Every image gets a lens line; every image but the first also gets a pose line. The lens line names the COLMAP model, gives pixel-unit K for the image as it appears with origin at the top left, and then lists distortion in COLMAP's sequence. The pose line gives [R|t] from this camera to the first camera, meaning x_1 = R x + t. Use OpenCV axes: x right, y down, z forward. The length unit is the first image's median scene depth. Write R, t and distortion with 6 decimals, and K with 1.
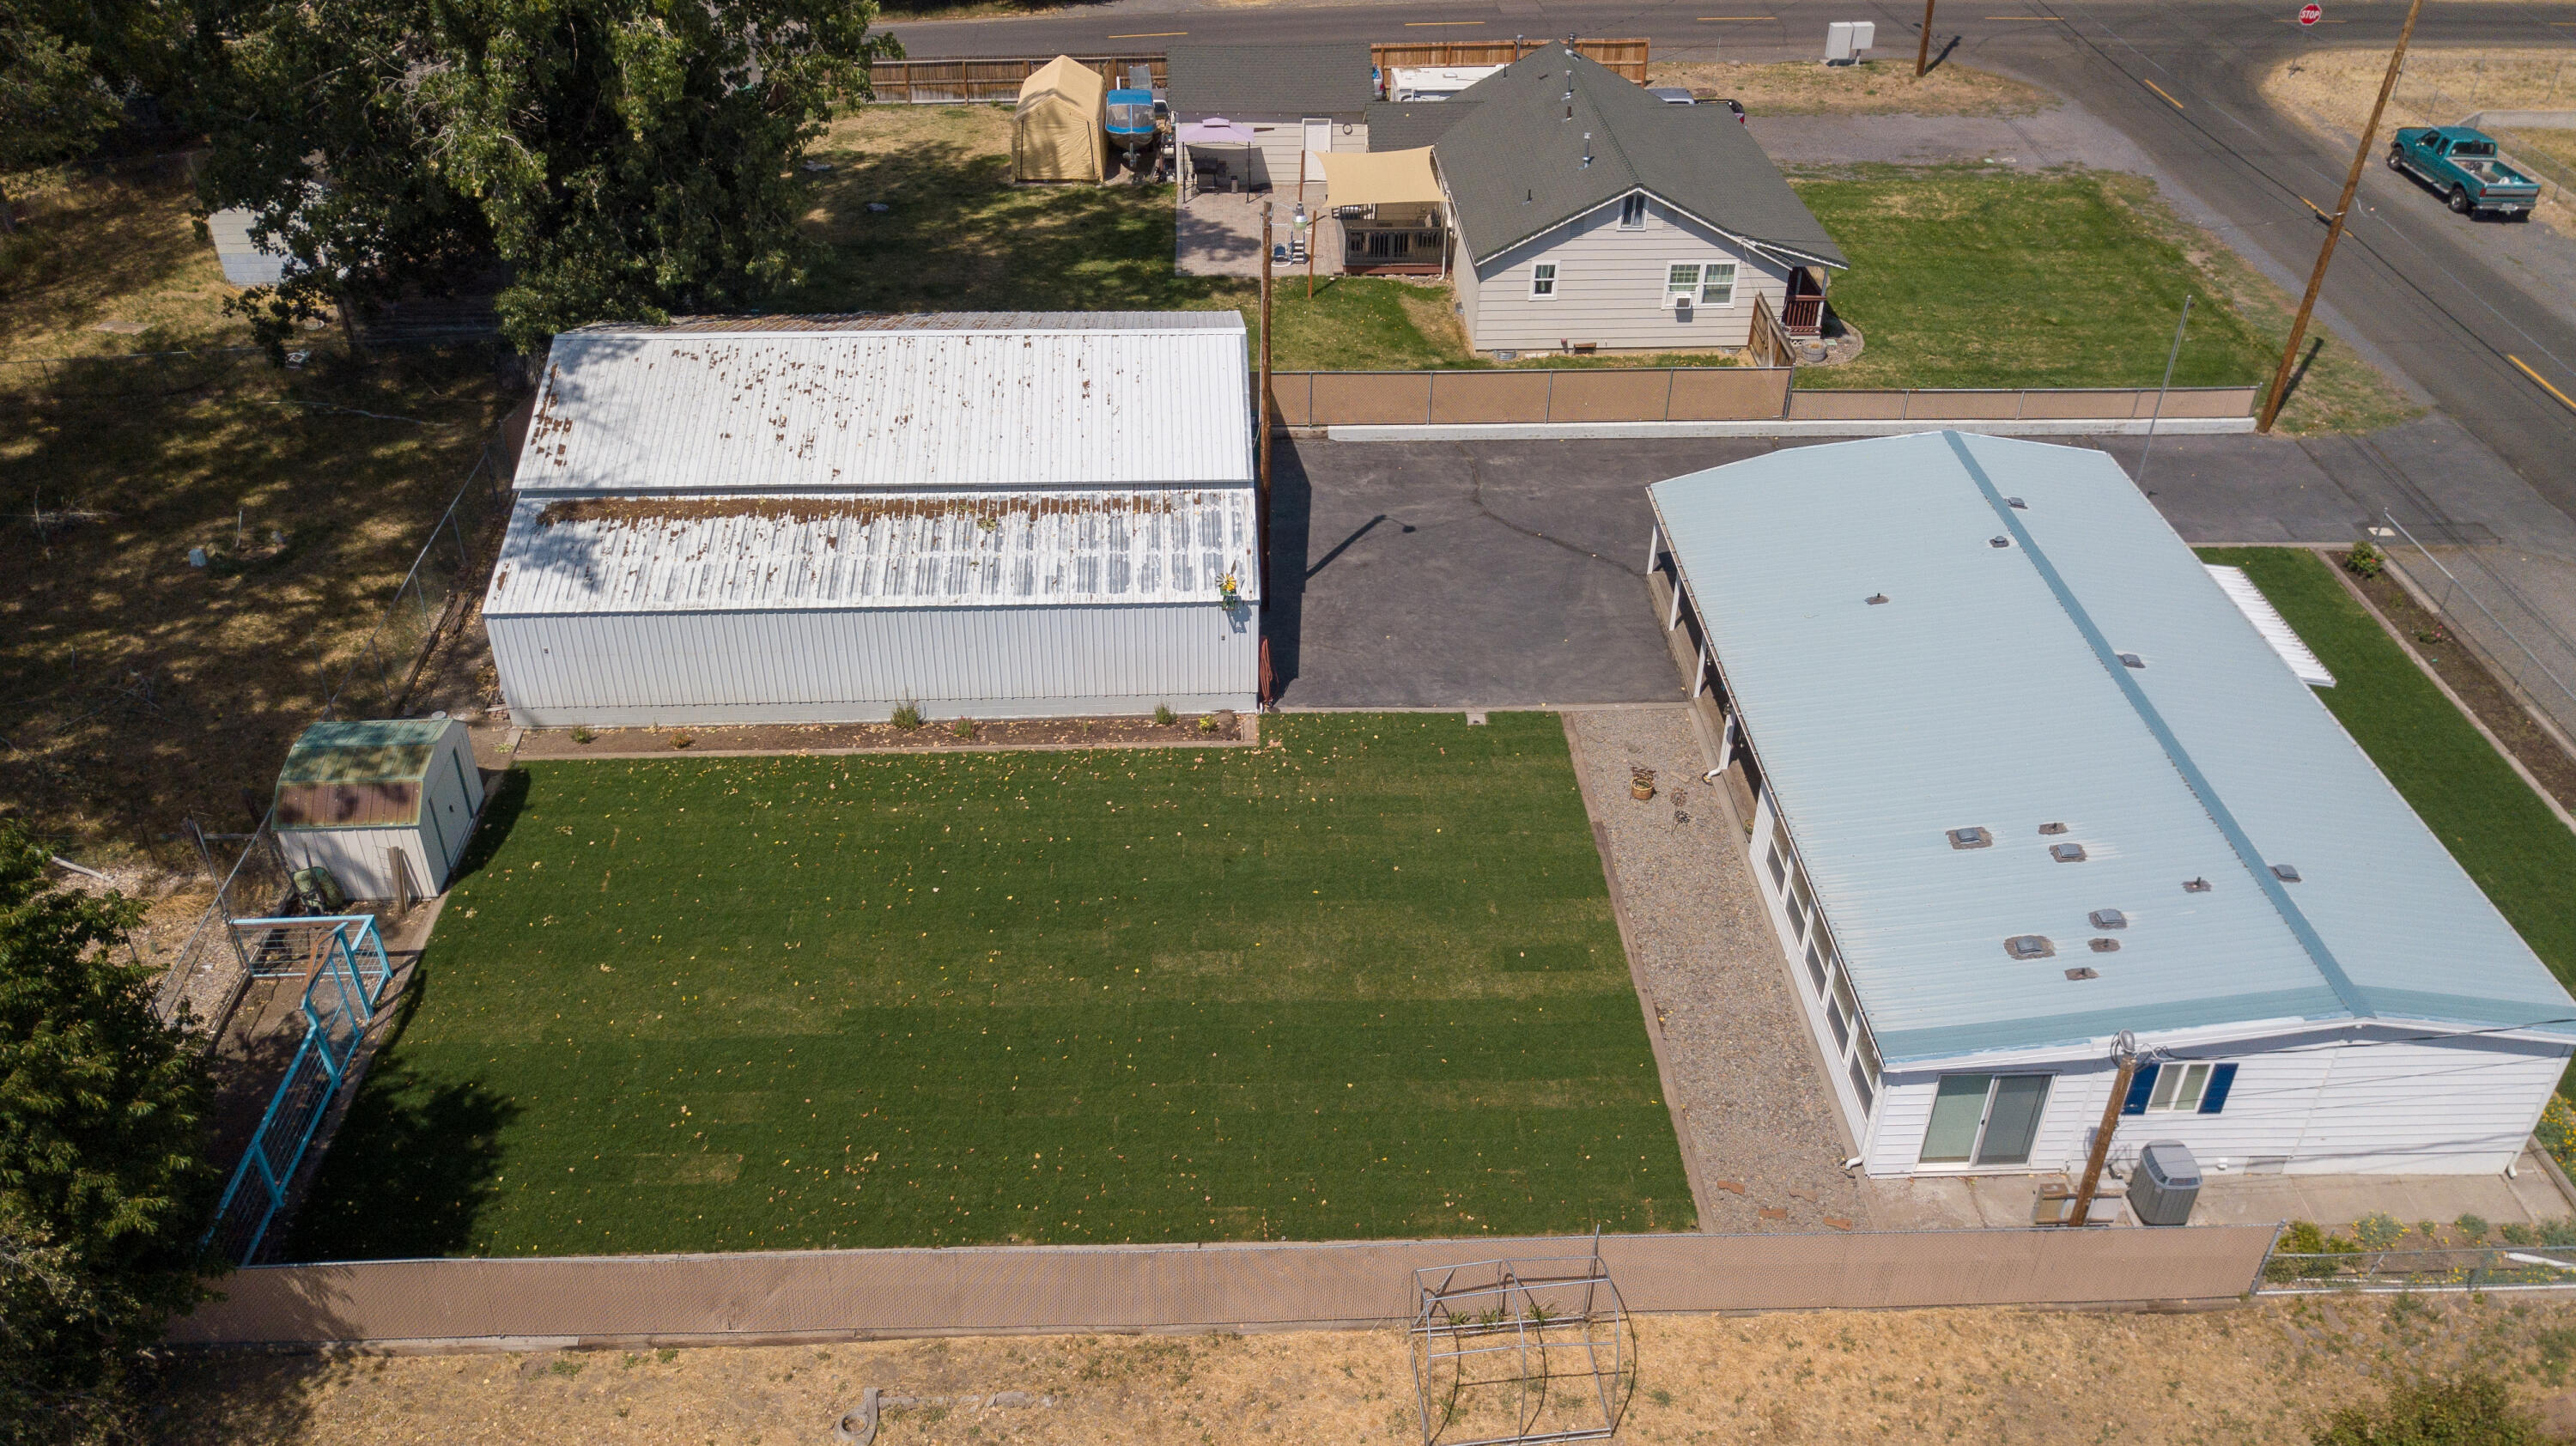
lens RADIAL K [[1978.0, 0, 1288.0], [0, 1978.0, 723.0], [0, 0, 1]] dist [0.004708, -0.009505]
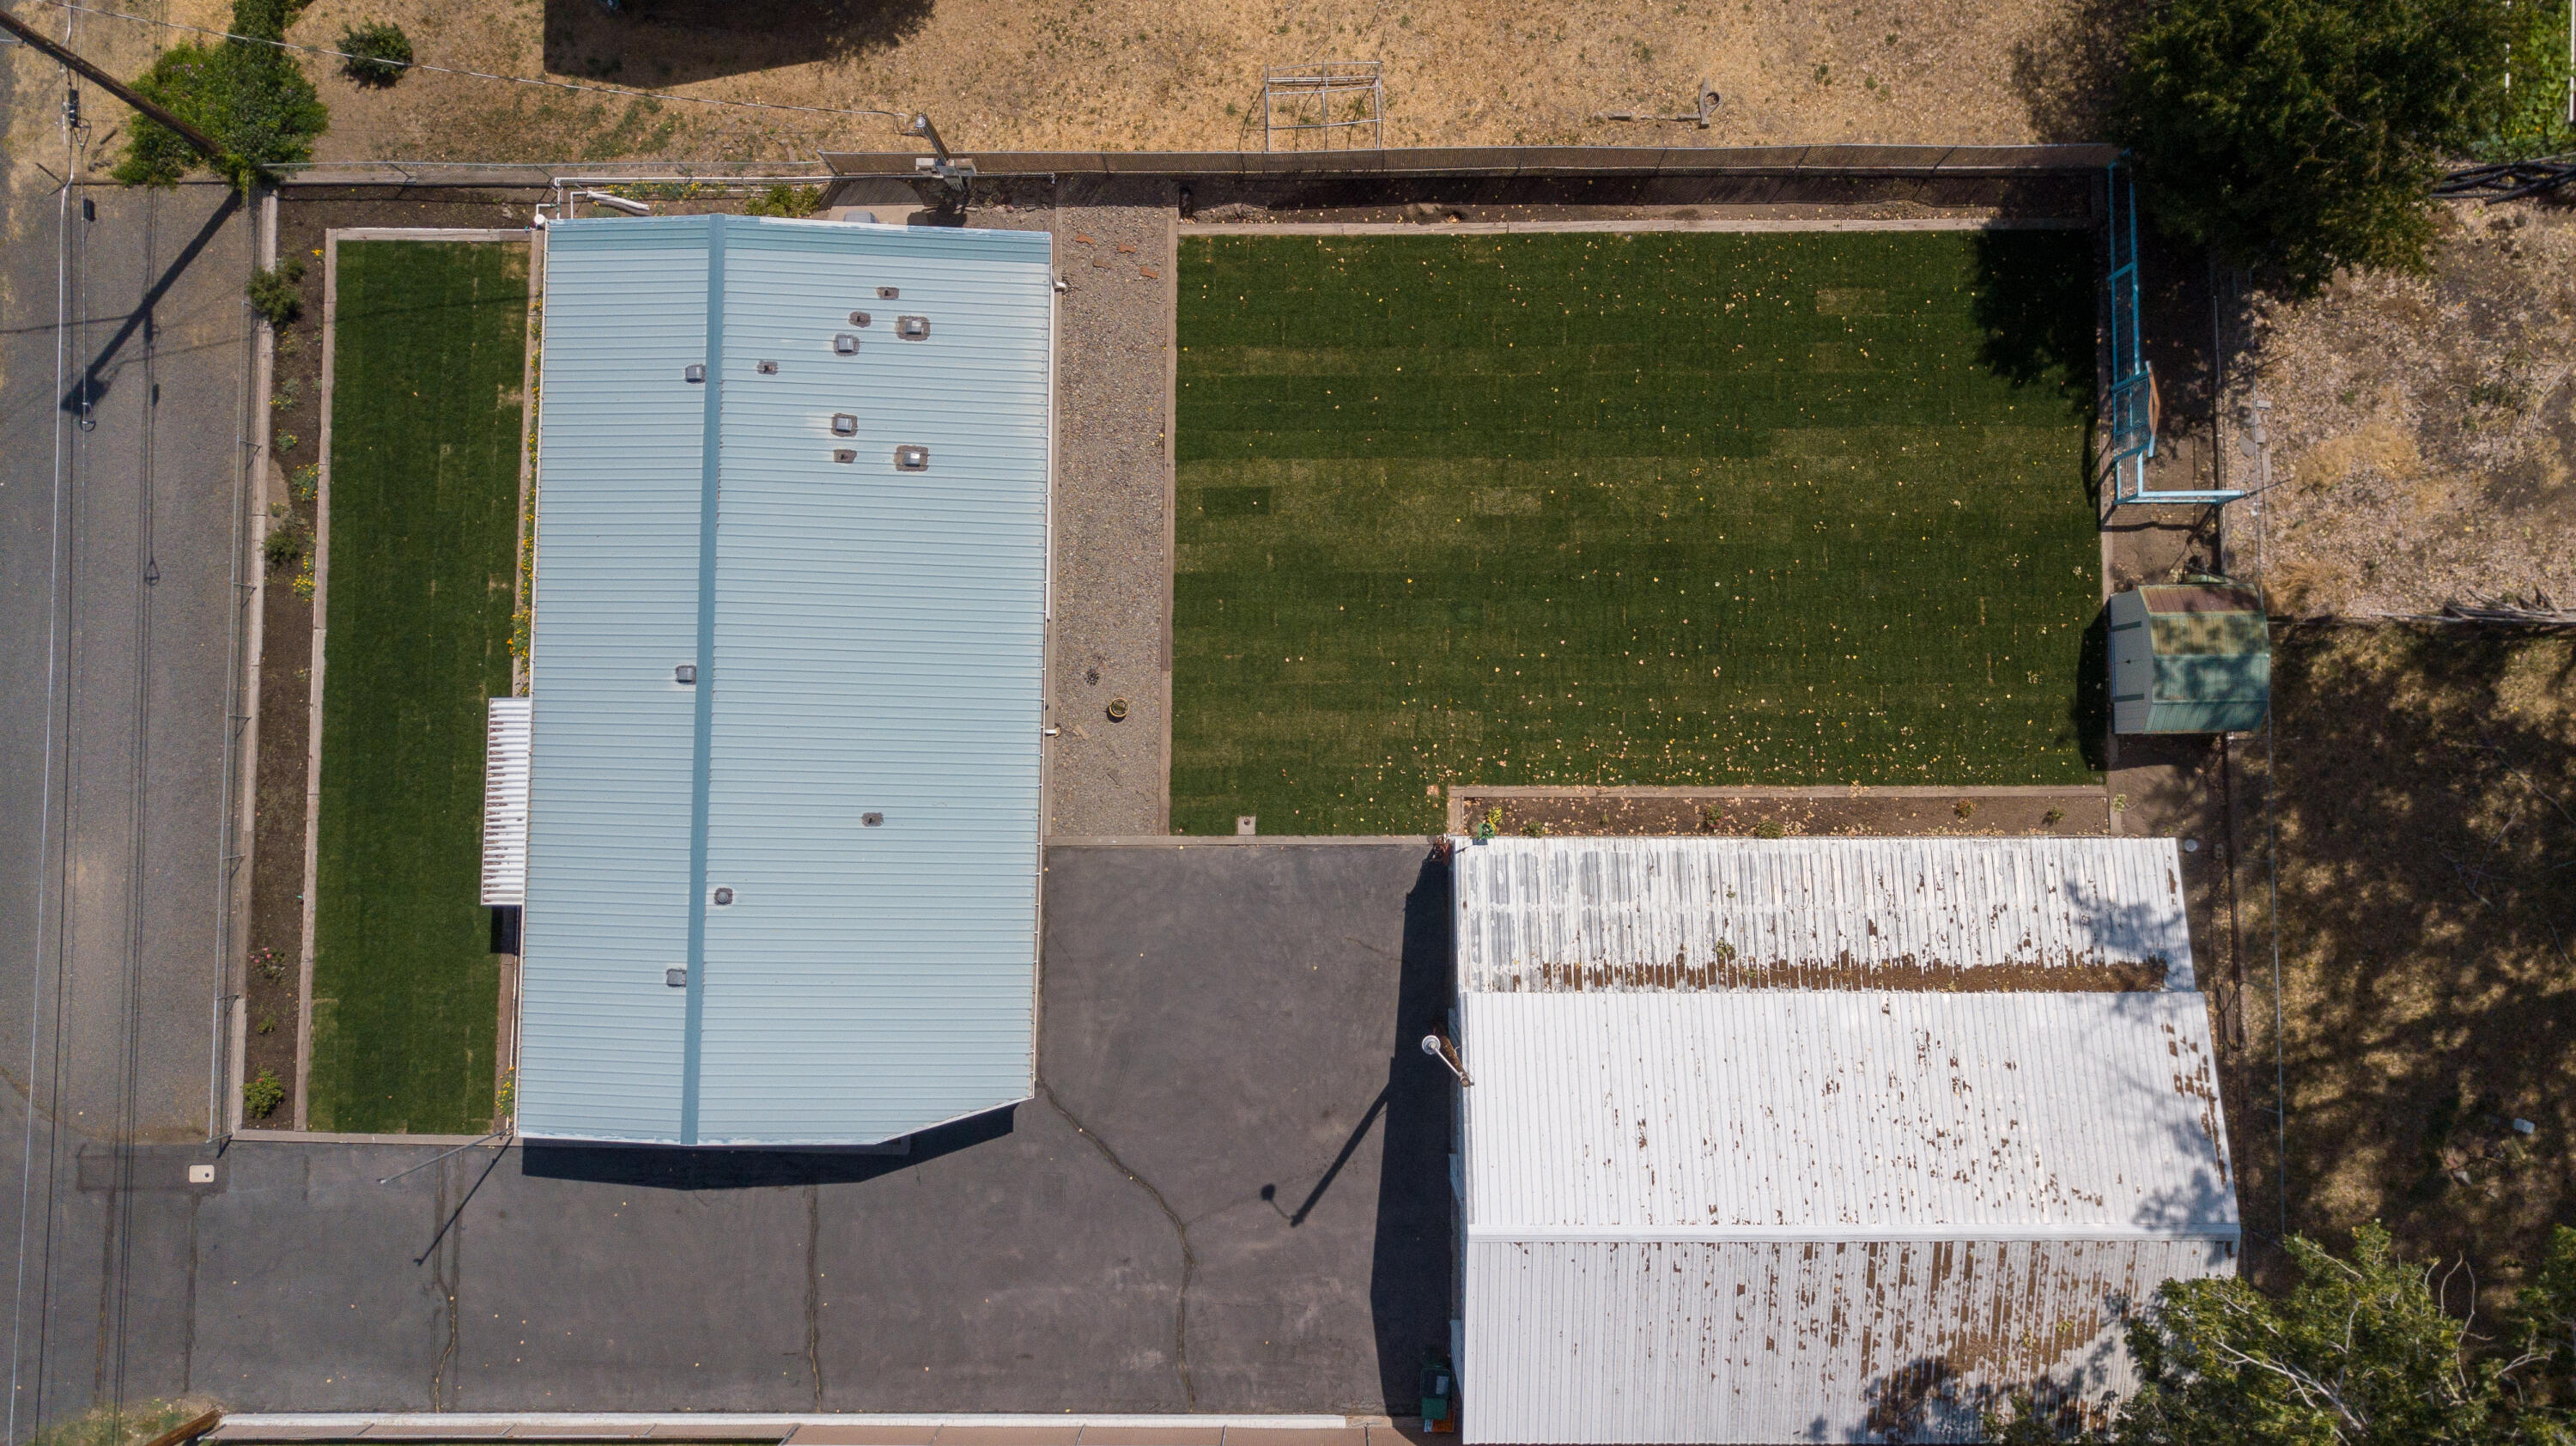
lens RADIAL K [[1946.2, 0, 1288.0], [0, 1946.2, 723.0], [0, 0, 1]] dist [-0.004501, -0.000799]
pose [[-0.998434, -0.055071, -0.009824, 0.086063], [0.020583, -0.524946, 0.850887, -0.879963], [-0.052016, 0.849352, 0.525257, 0.385898]]
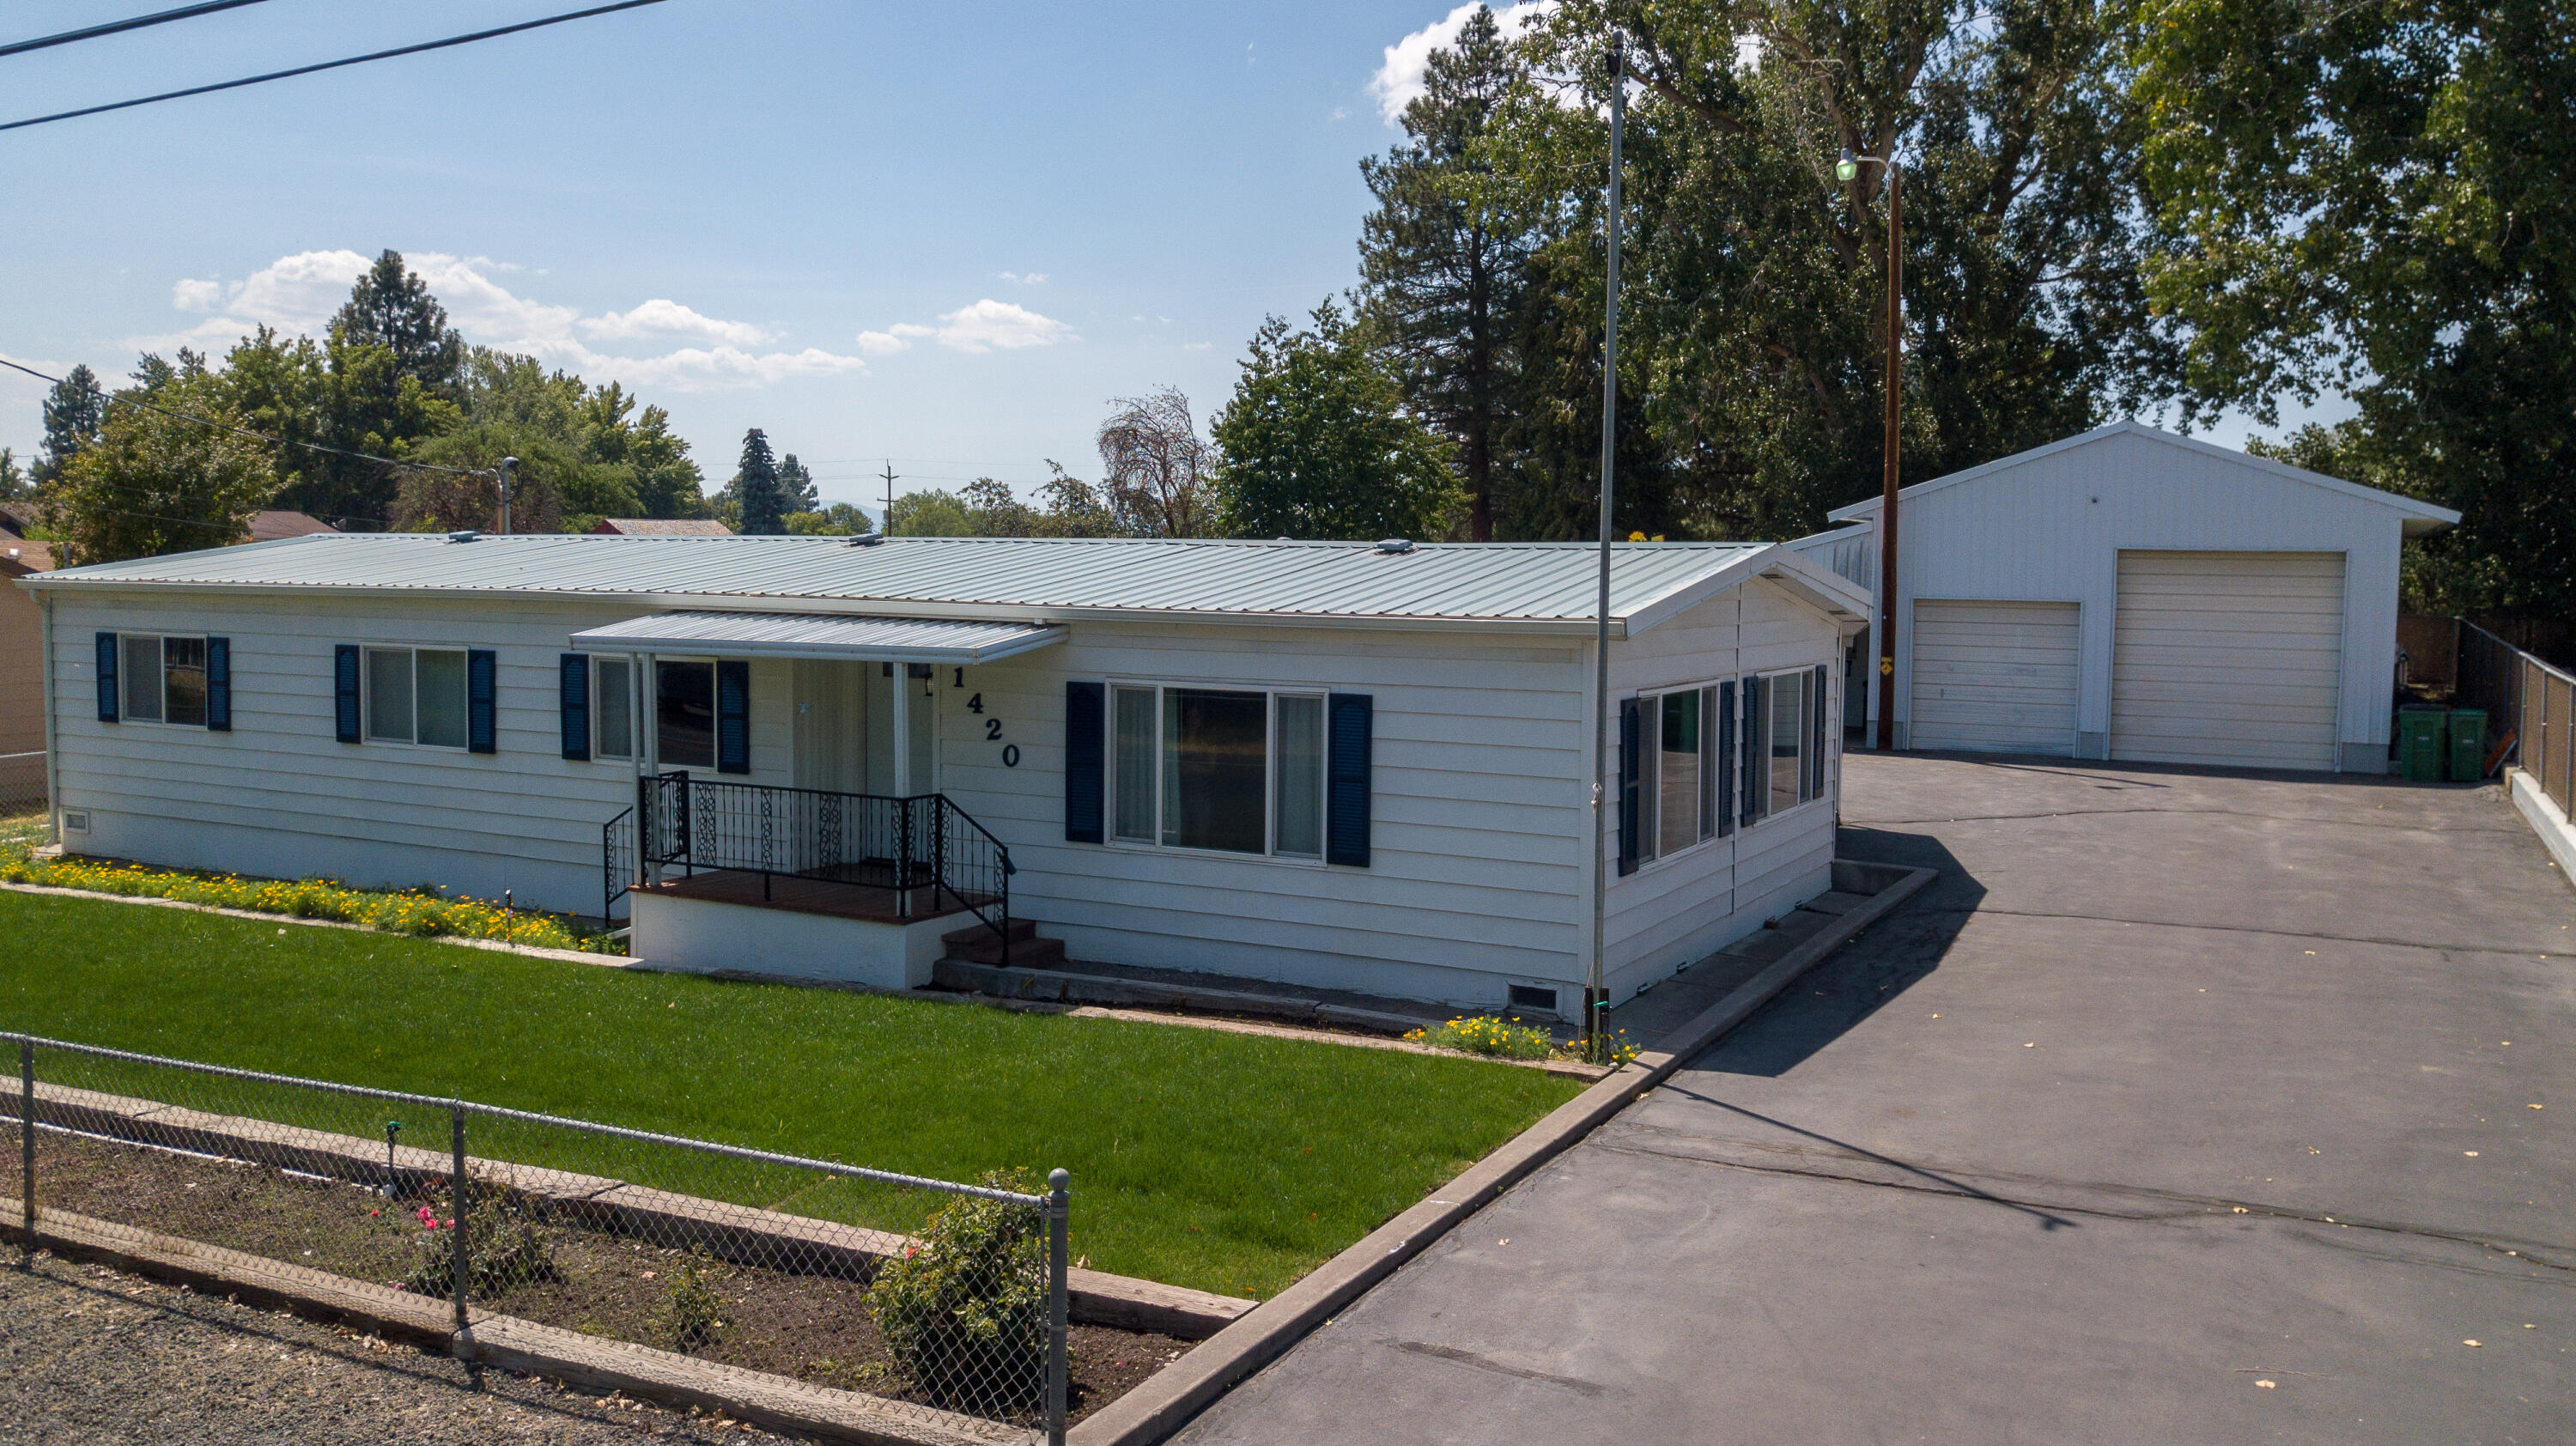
lens RADIAL K [[1978.0, 0, 1288.0], [0, 1978.0, 723.0], [0, 0, 1]] dist [0.004708, -0.009505]
pose [[-0.512266, 0.056765, -0.856949, 0.774939], [-0.492656, 0.797894, 0.347353, -0.225785], [0.703472, 0.600119, -0.380768, 1.206669]]
